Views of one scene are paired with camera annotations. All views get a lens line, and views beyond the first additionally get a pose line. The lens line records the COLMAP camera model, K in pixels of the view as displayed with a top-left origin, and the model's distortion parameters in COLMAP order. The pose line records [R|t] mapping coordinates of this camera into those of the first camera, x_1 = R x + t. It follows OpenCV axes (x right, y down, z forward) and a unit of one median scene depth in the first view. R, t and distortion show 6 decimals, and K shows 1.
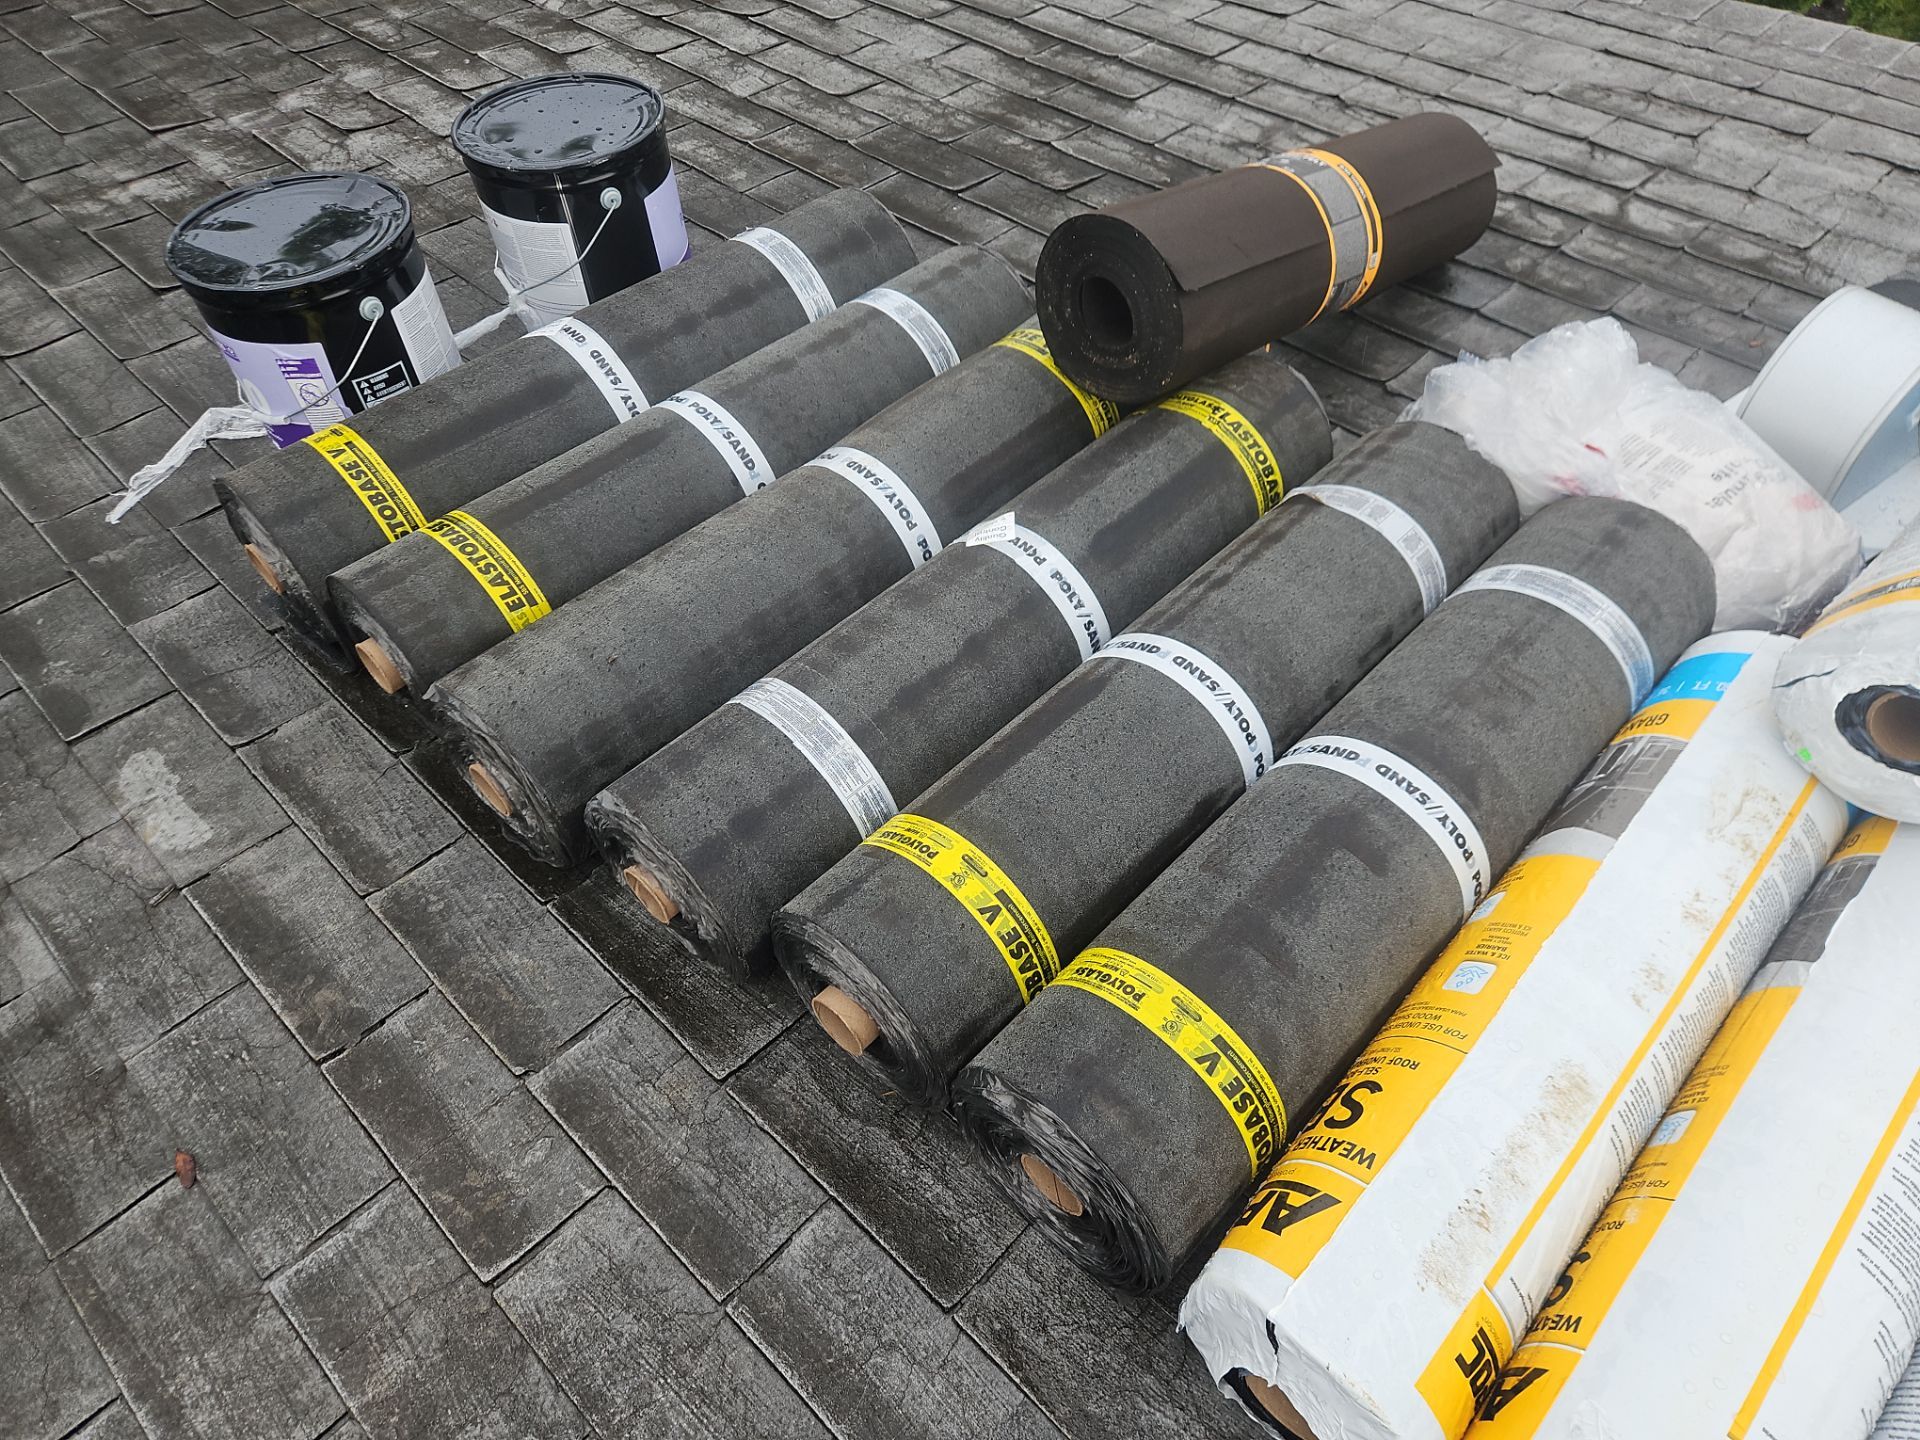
lens RADIAL K [[1319.9, 0, 964.1], [0, 1319.9, 712.6], [0, 0, 1]] dist [0.089607, -0.079863]
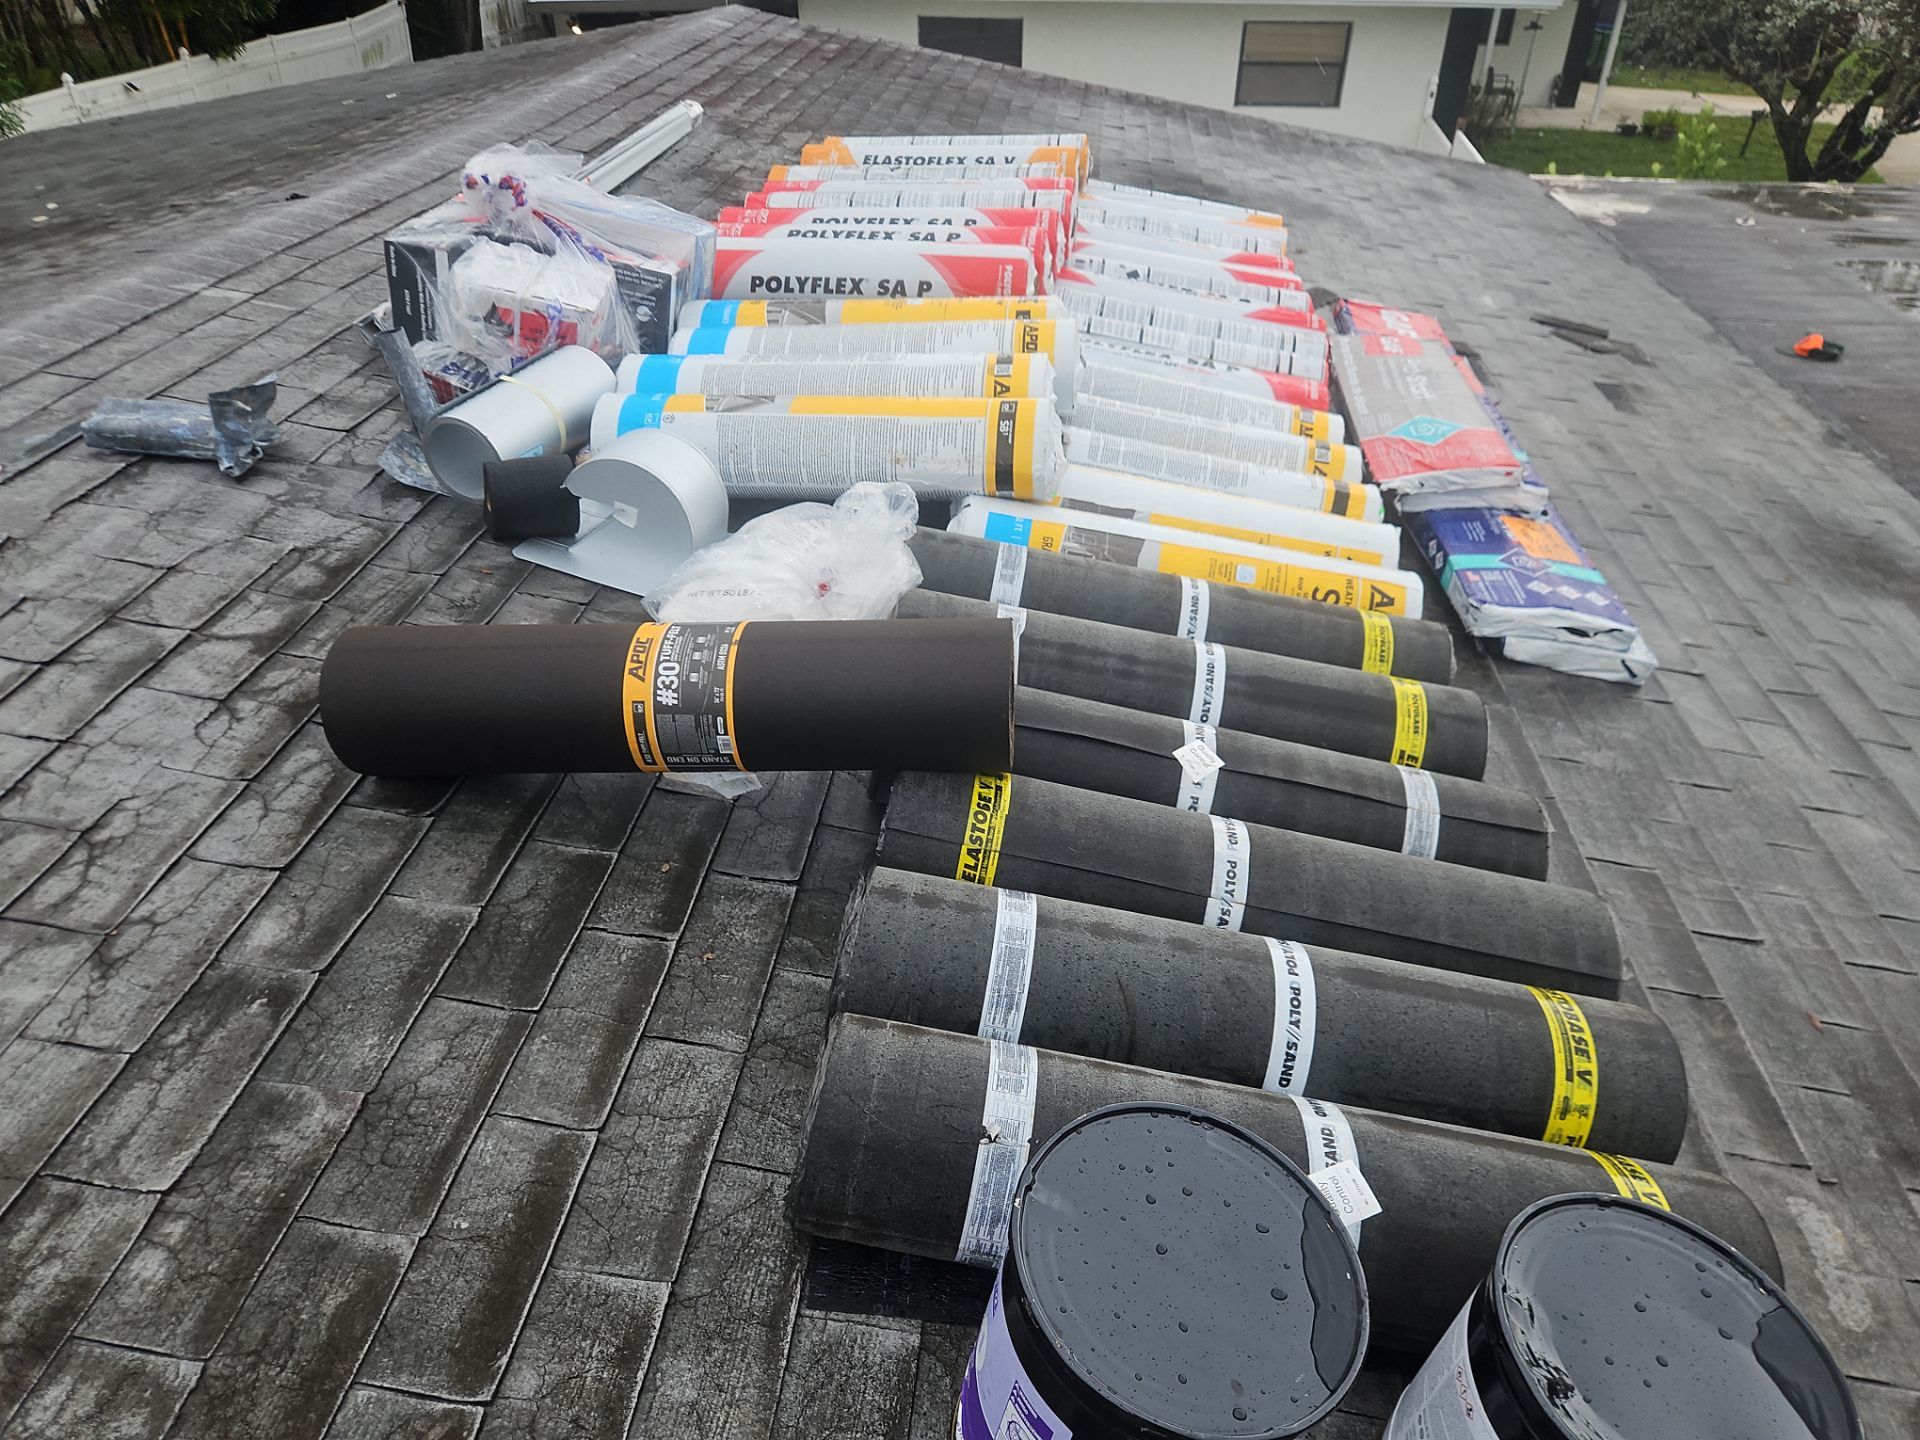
lens RADIAL K [[1319.9, 0, 964.1], [0, 1319.9, 712.6], [0, 0, 1]] dist [0.089607, -0.079863]
pose [[-0.624897, -0.508399, 0.592481, -0.388131], [0.457362, 0.376646, 0.805579, -0.869906], [-0.632711, 0.774383, -0.002843, 0.738606]]
